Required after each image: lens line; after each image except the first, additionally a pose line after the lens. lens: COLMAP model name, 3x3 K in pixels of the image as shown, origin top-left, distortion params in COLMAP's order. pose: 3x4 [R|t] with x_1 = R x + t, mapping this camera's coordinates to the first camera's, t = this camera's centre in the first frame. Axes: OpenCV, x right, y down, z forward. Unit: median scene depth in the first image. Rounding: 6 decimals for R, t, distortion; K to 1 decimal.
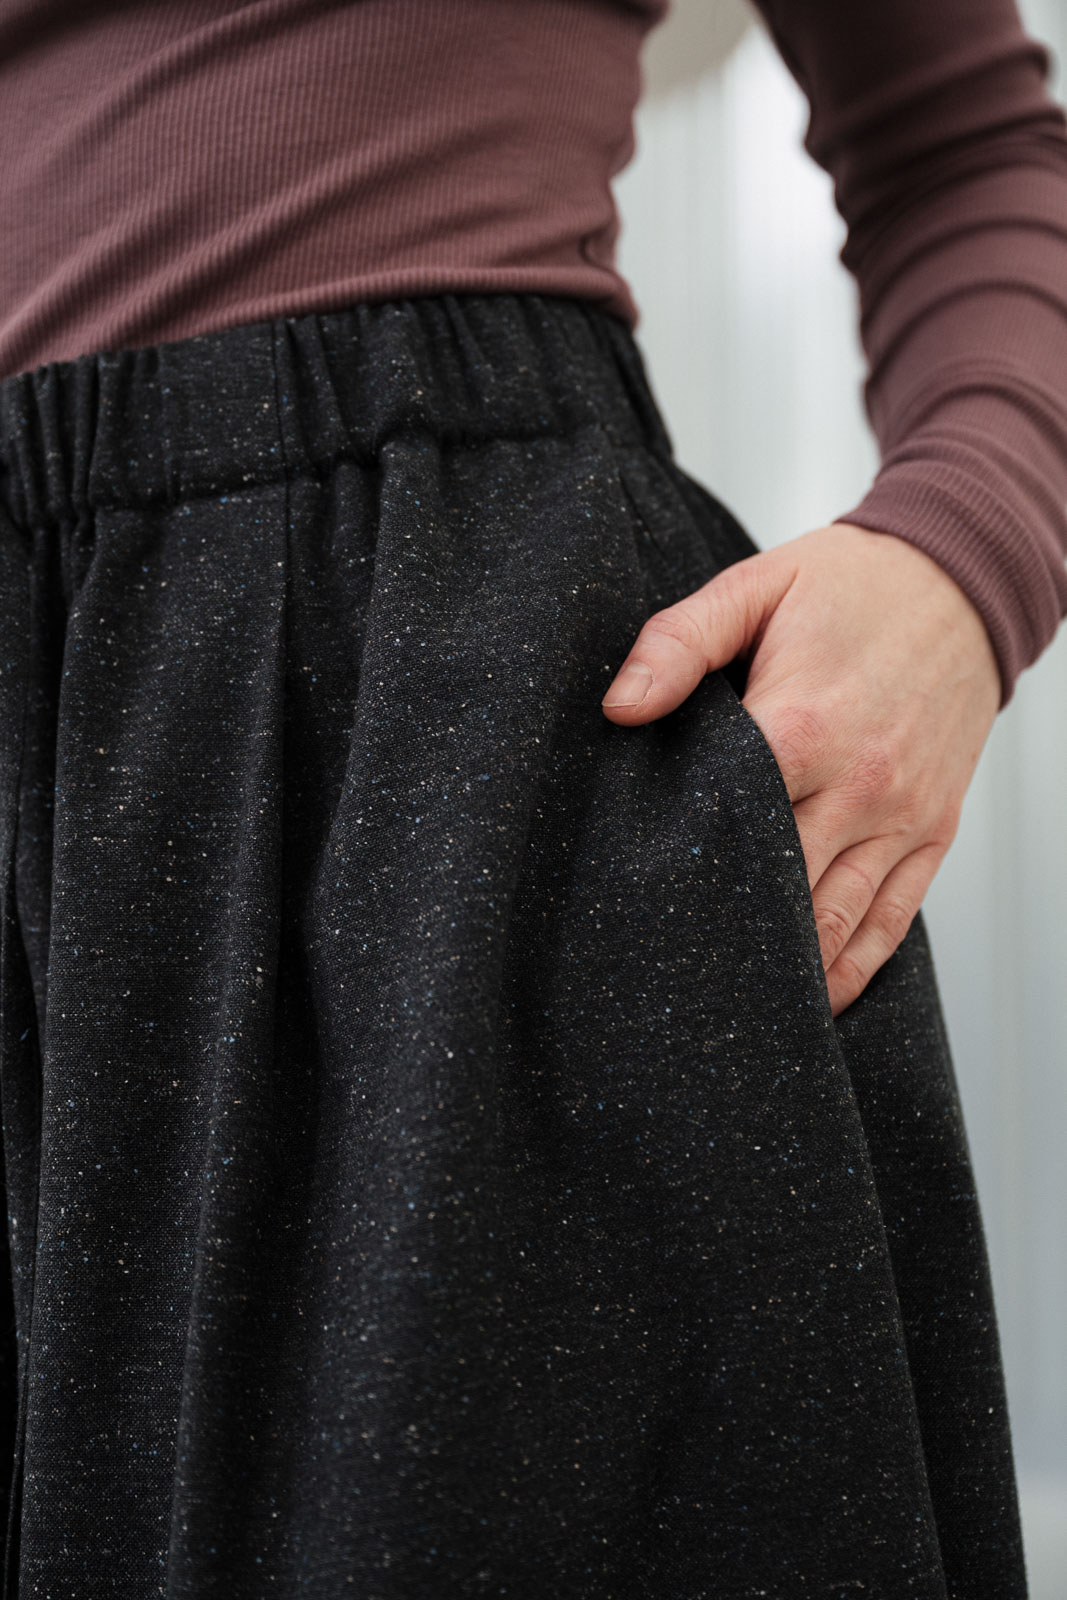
lens RADIAL K [[2855.2, 0, 533.5], [0, 2855.2, 800.0], [0, 0, 1]] dist [-0.066896, -0.051757]
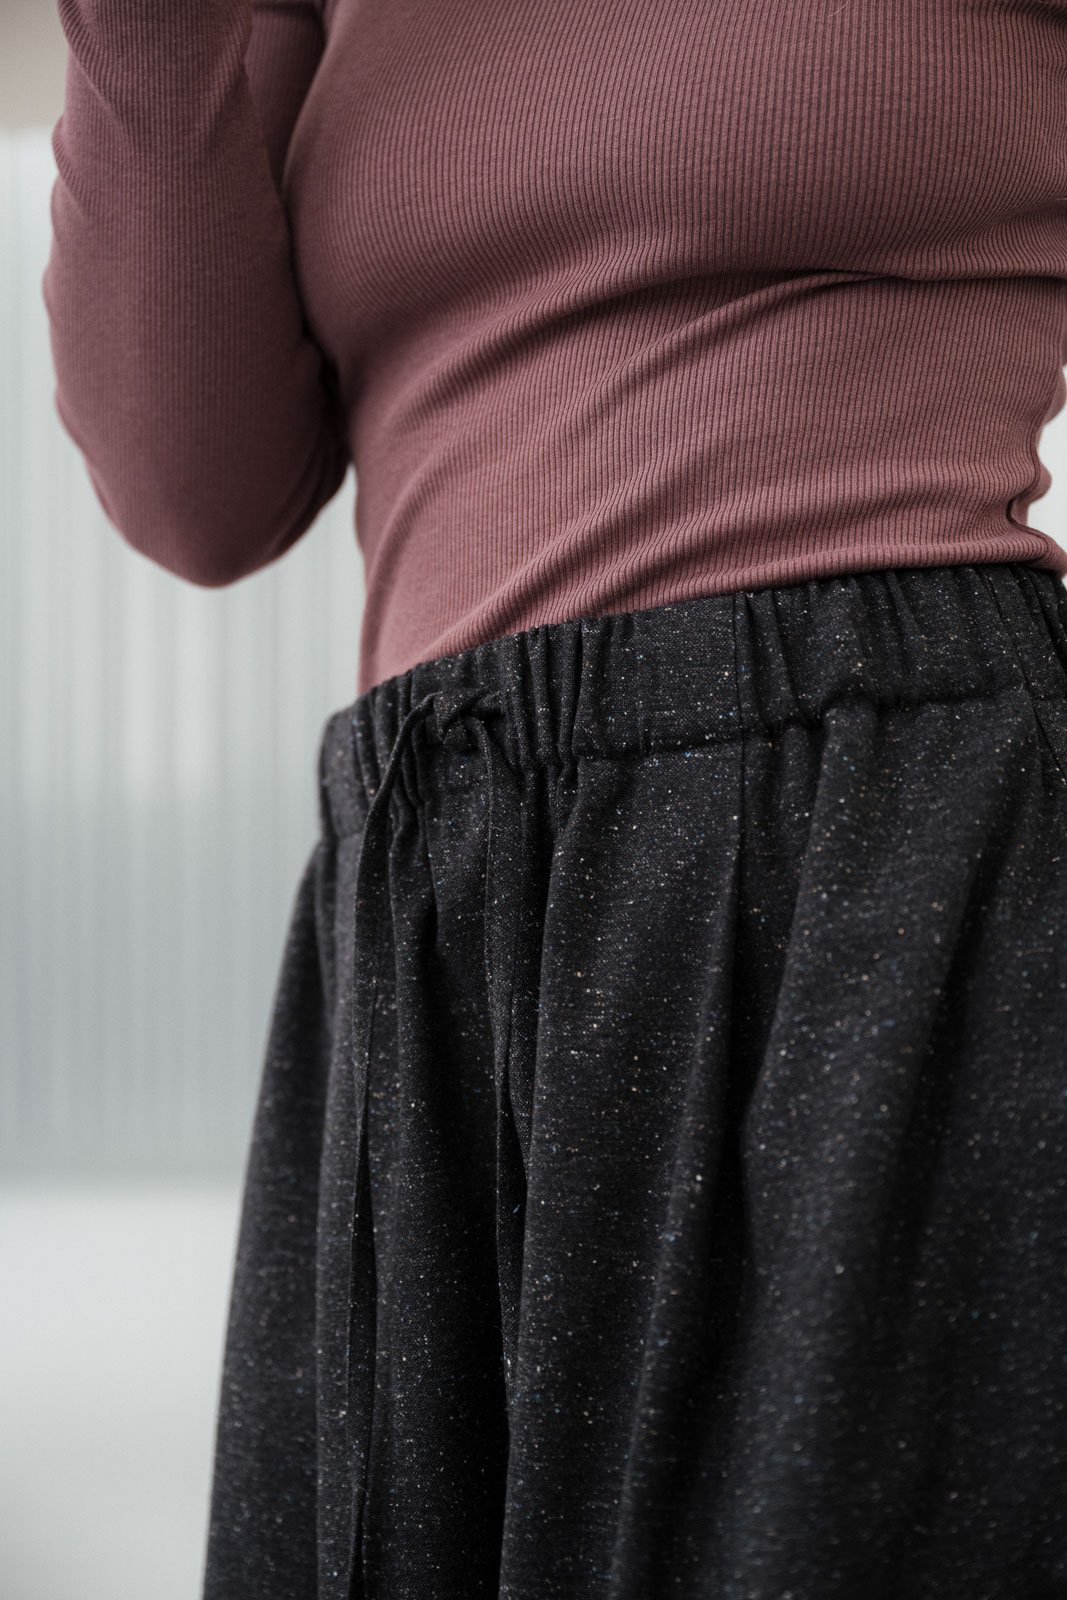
lens RADIAL K [[2822.4, 0, 533.5], [0, 2822.4, 800.0], [0, 0, 1]] dist [-0.105693, -0.049658]
pose [[0.985857, 0.009389, -0.167325, 0.021424], [-0.019693, 0.998002, -0.060027, -0.017875], [0.166427, 0.062473, 0.984073, -0.137016]]
